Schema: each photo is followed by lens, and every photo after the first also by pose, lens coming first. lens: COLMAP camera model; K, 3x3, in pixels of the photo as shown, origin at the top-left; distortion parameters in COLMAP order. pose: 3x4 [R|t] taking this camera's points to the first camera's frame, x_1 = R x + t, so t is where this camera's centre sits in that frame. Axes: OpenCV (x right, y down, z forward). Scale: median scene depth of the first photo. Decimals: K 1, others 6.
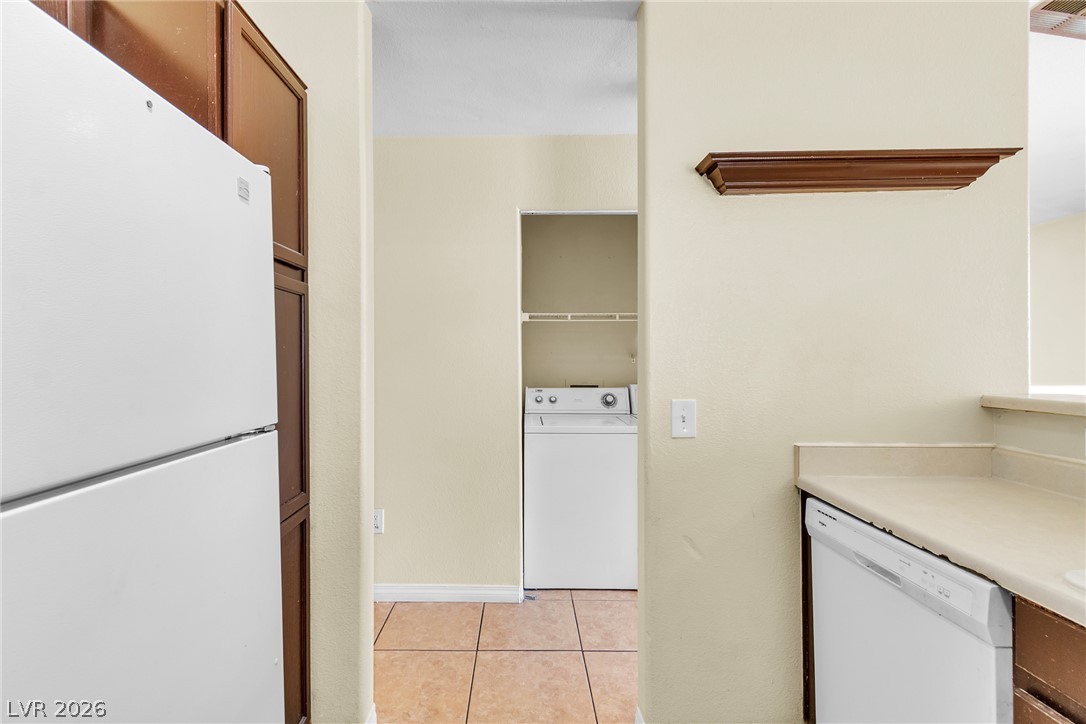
lens RADIAL K [[489.8, 0, 538.8], [0, 489.8, 364.2], [0, 0, 1]] dist [0.007885, -0.002251]
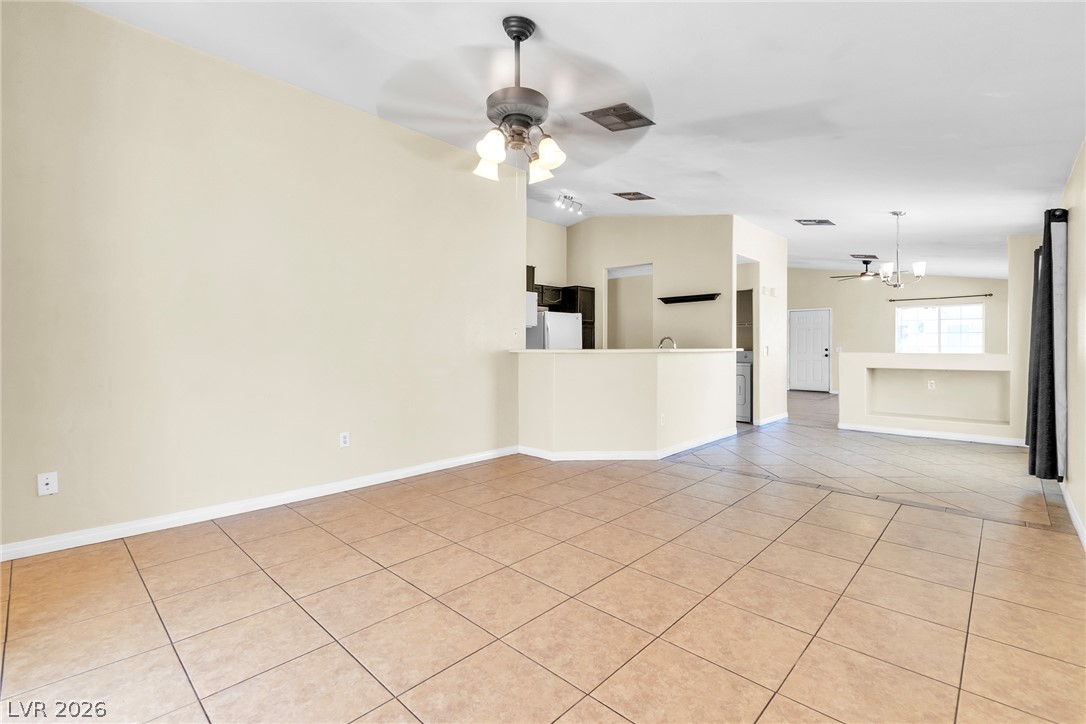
lens RADIAL K [[489.8, 0, 542.7], [0, 489.8, 339.5], [0, 0, 1]] dist [0.007885, -0.002251]
pose [[0.711888, -0.004406, -0.702279, 1.444116], [-0.008339, 0.999857, -0.014726, 0.031381], [0.702244, 0.016340, 0.711749, -1.581721]]
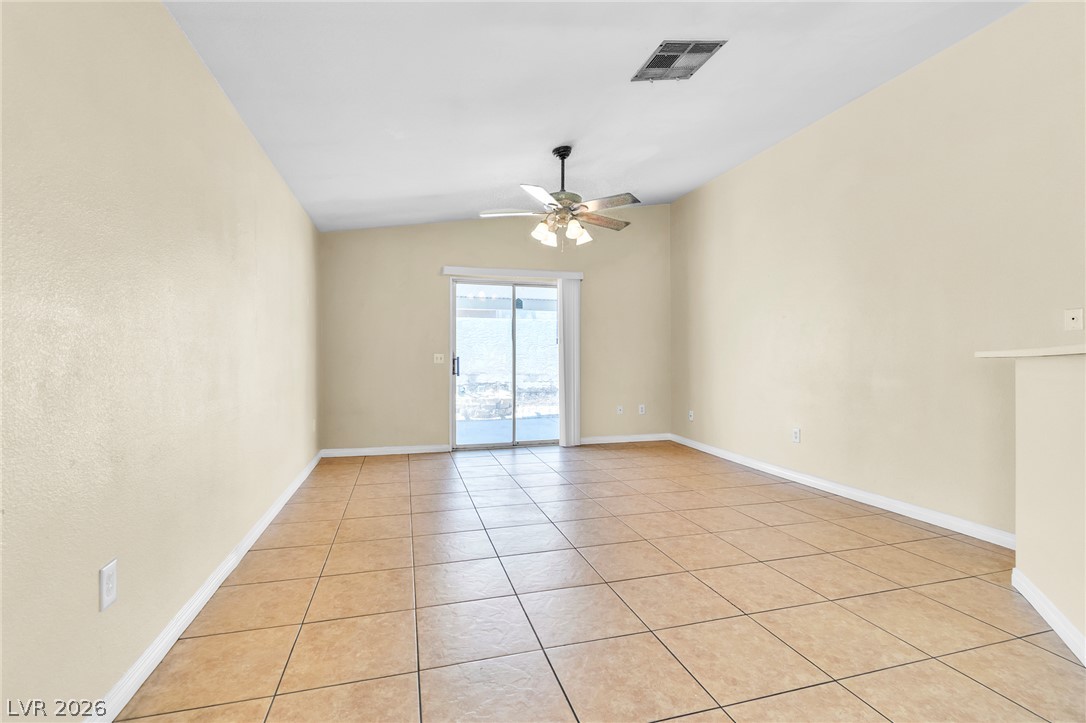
lens RADIAL K [[489.8, 0, 545.7], [0, 489.8, 350.7], [0, 0, 1]] dist [0.007885, -0.002251]
pose [[-0.965627, -0.002214, -0.259923, 1.234806], [0.000477, 0.999947, -0.010288, 0.049553], [0.259932, -0.010059, -0.965574, 0.192622]]
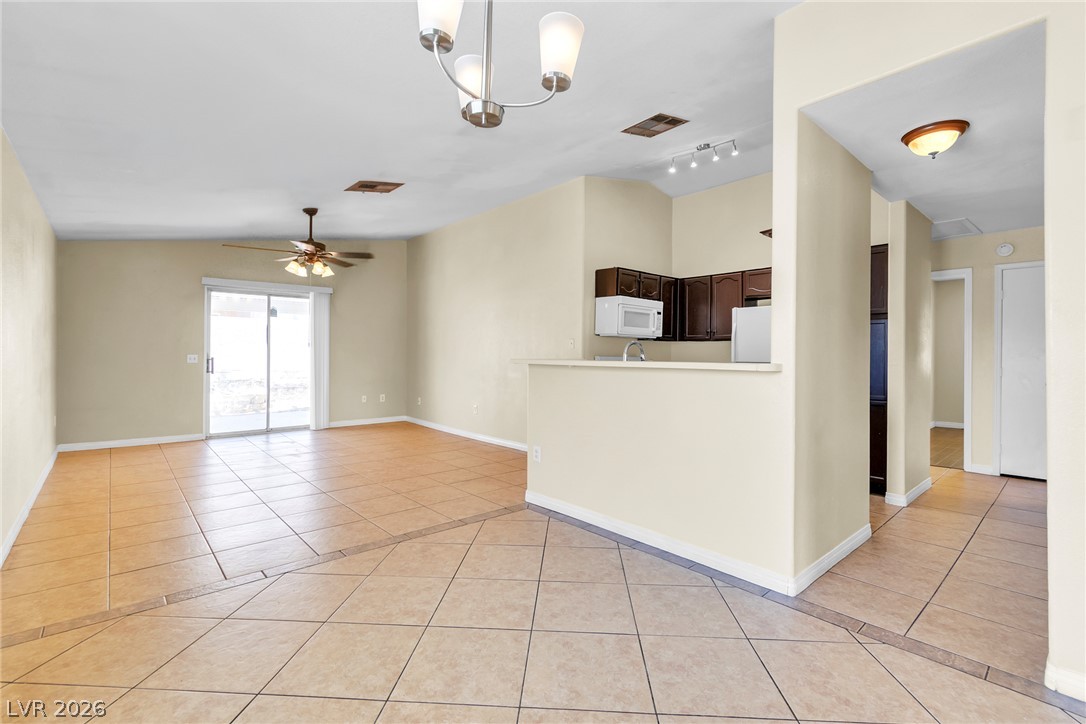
lens RADIAL K [[489.8, 0, 543.9], [0, 489.8, 347.4], [0, 0, 1]] dist [0.007885, -0.002251]
pose [[-0.759190, -0.011146, -0.650774, 1.373302], [-0.008652, 0.999938, -0.007034, 0.013906], [0.650812, 0.000290, -0.759239, 0.890047]]
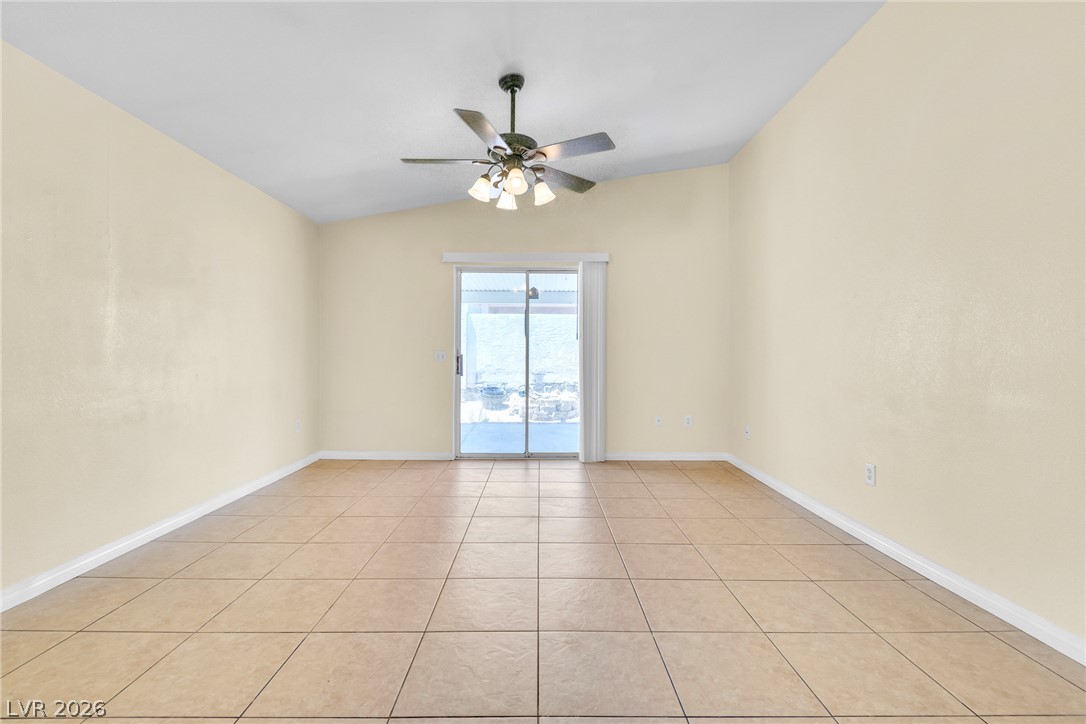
lens RADIAL K [[479.2, 0, 543.0], [0, 479.2, 361.6], [0, 0, 1]] dist [0.004097, -0.002279]
pose [[-0.999967, -0.002880, 0.007636, 0.776202], [-0.002772, 0.999896, 0.014162, 0.053694], [-0.007676, 0.014141, -0.999871, -0.079419]]
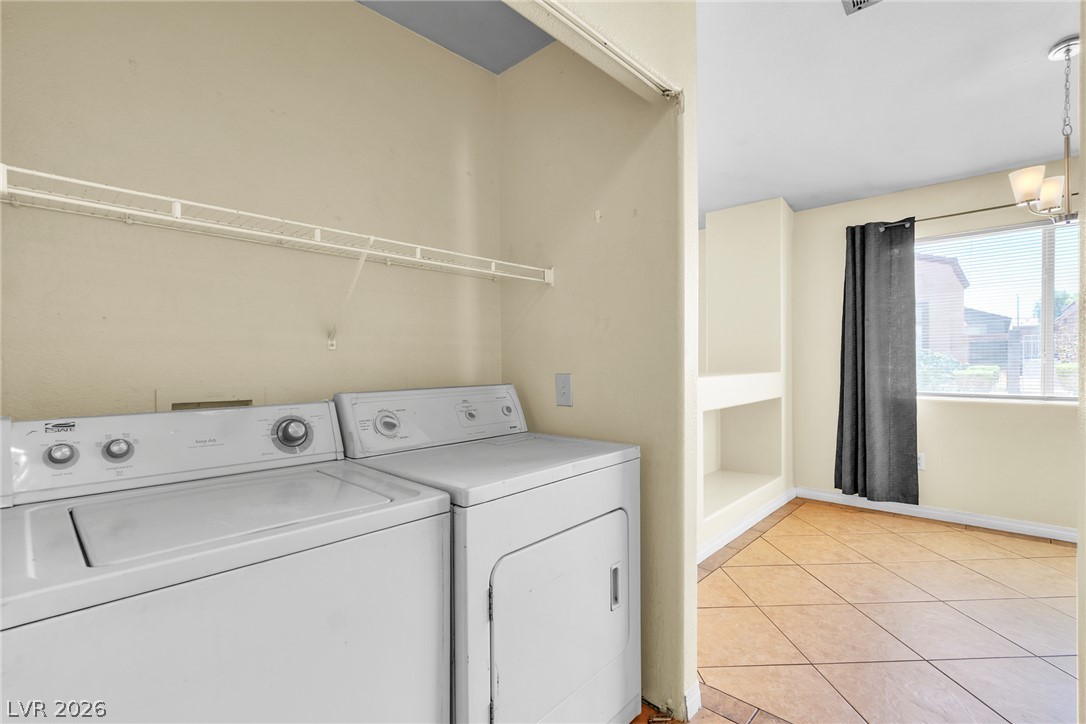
lens RADIAL K [[489.8, 0, 537.6], [0, 489.8, 370.9], [0, 0, 1]] dist [0.007885, -0.002251]
pose [[0.706472, -0.014915, 0.707584, -0.006264], [0.016815, 0.999849, 0.004287, 0.022228], [-0.707541, 0.008869, 0.706617, 0.559844]]
